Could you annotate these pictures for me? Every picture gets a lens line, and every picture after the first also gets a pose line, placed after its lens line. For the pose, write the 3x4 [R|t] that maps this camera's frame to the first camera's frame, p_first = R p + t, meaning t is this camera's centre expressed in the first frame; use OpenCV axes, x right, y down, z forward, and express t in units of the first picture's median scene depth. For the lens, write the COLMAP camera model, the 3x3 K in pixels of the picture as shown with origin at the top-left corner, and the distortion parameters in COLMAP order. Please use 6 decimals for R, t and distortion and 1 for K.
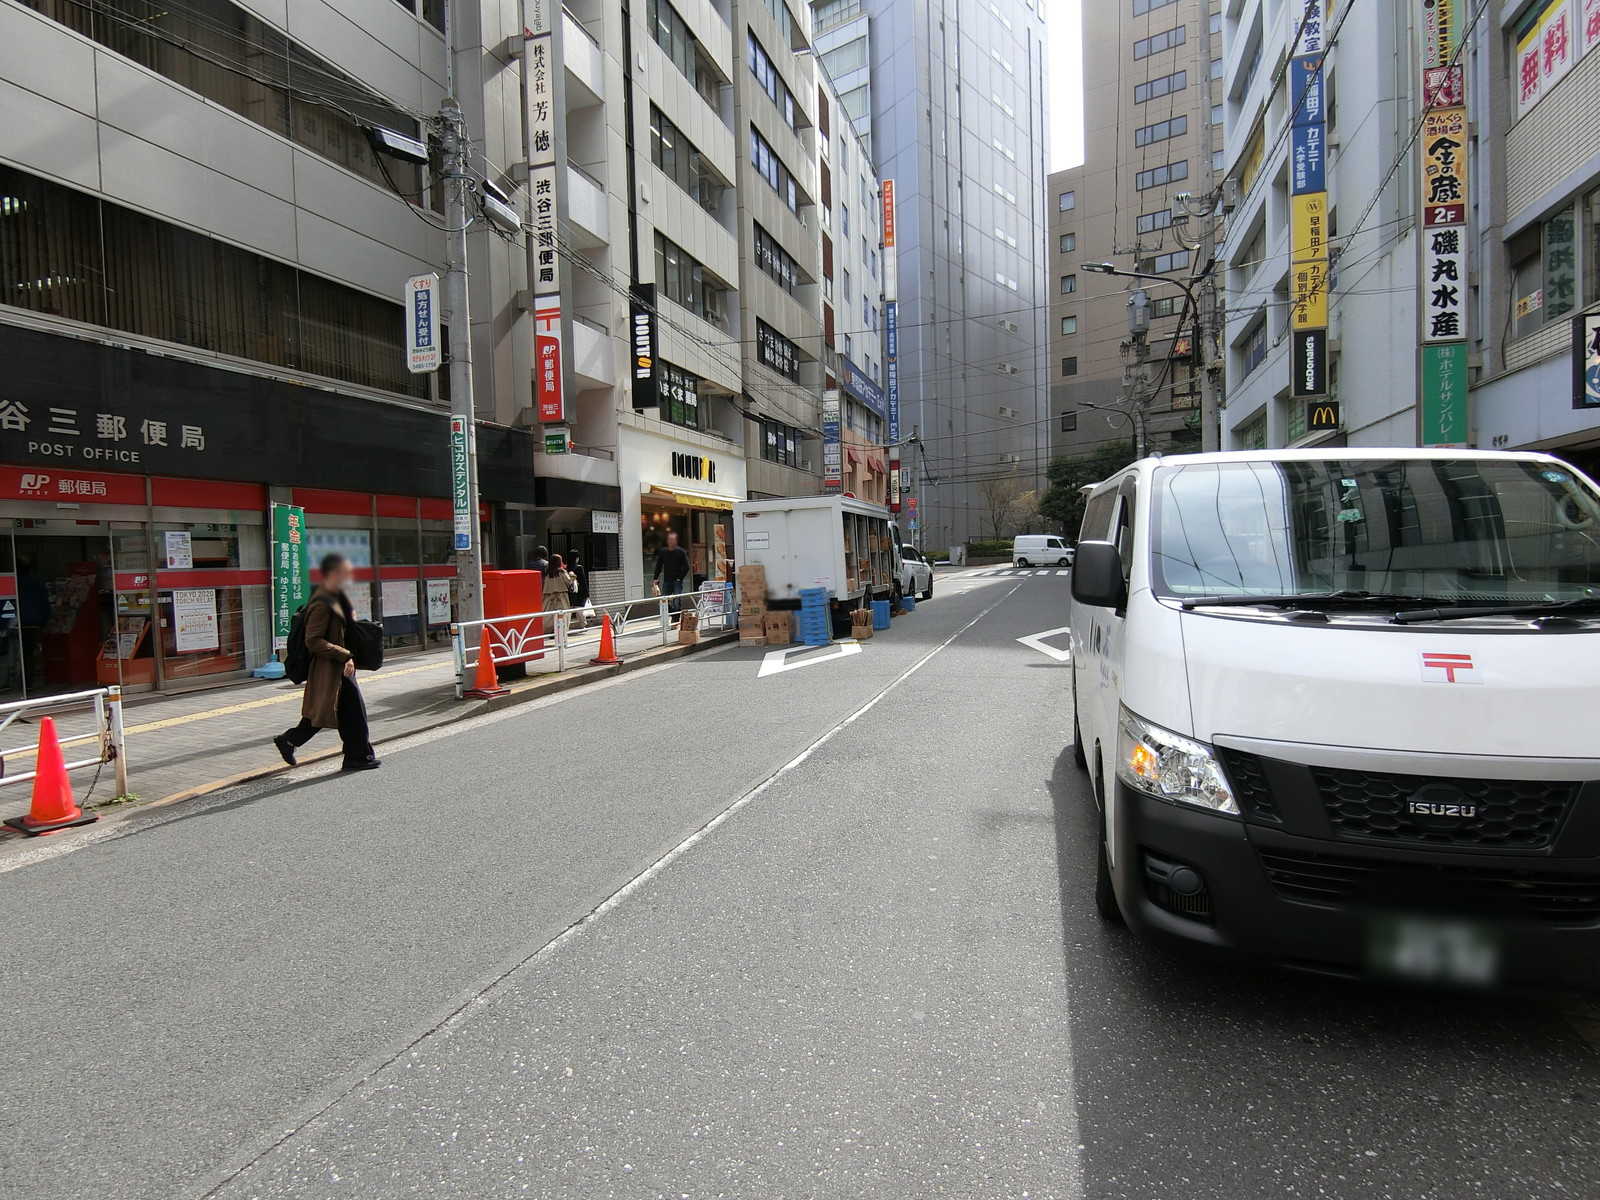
lens RADIAL K [[869.4, 0, 800.0], [0, 869.4, 600.0], [0, 0, 1]] dist [-0.019024, -0.001730]
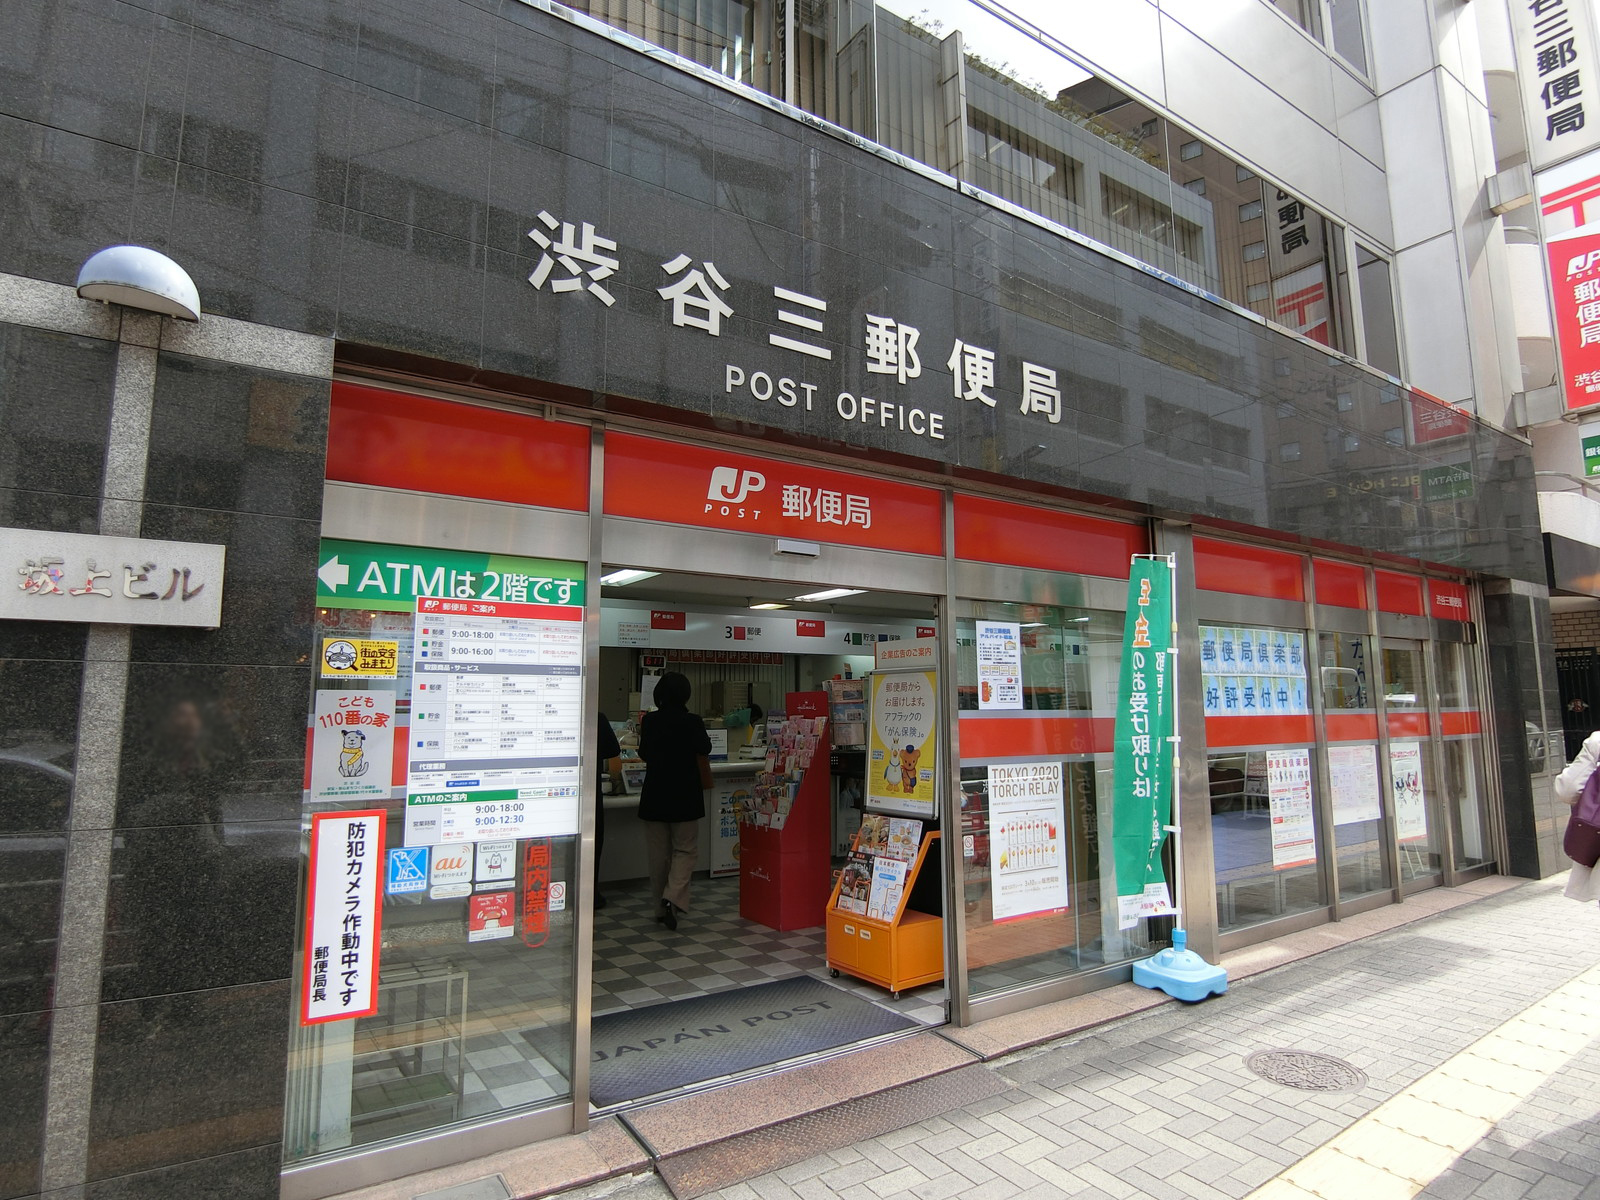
lens RADIAL K [[869.4, 0, 800.0], [0, 869.4, 600.0], [0, 0, 1]] dist [-0.019024, -0.001730]
pose [[0.776034, -0.051120, -0.628616, -0.582533], [-0.049265, 0.988751, -0.141226, -0.027875], [0.628764, 0.140565, 0.764785, 0.673002]]
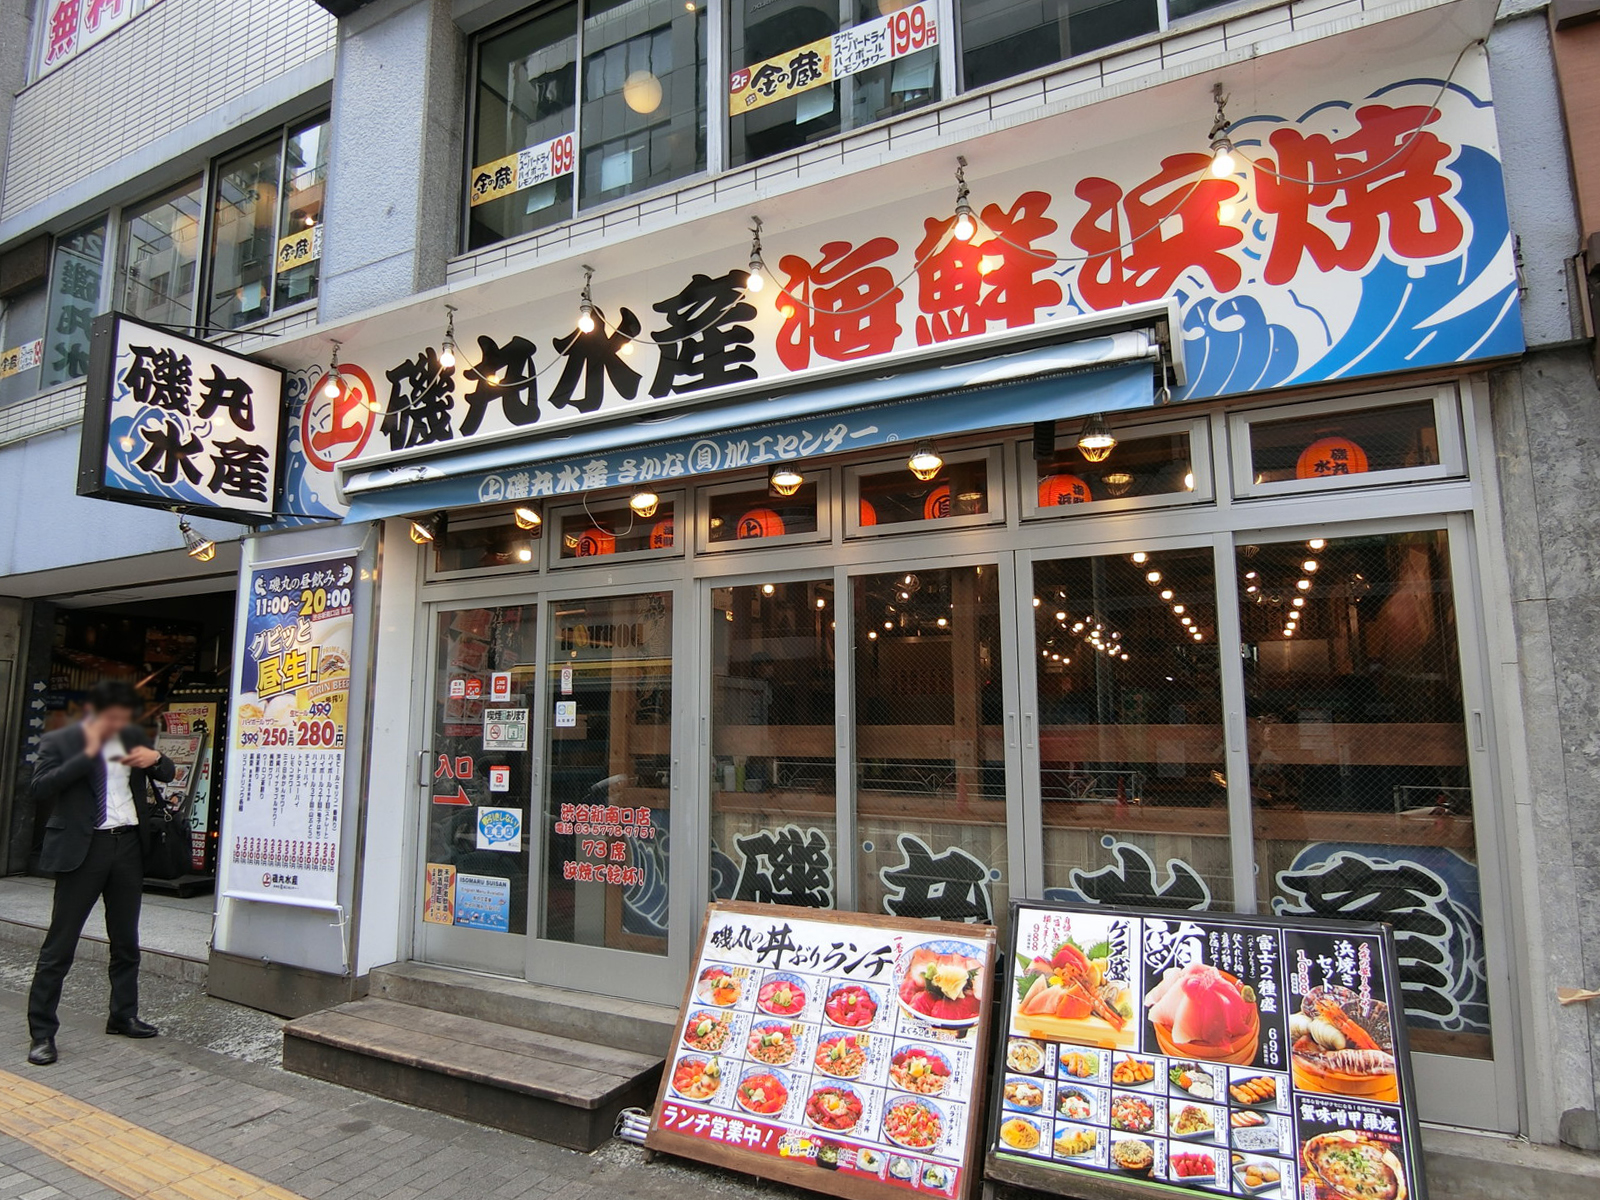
lens RADIAL K [[869.4, 0, 800.0], [0, 869.4, 600.0], [0, 0, 1]] dist [-0.019024, -0.001730]
pose [[0.126417, 0.147451, 0.980957, 0.234130], [0.054845, 0.986339, -0.155328, -0.031944], [-0.990460, 0.073437, 0.116603, 0.259235]]
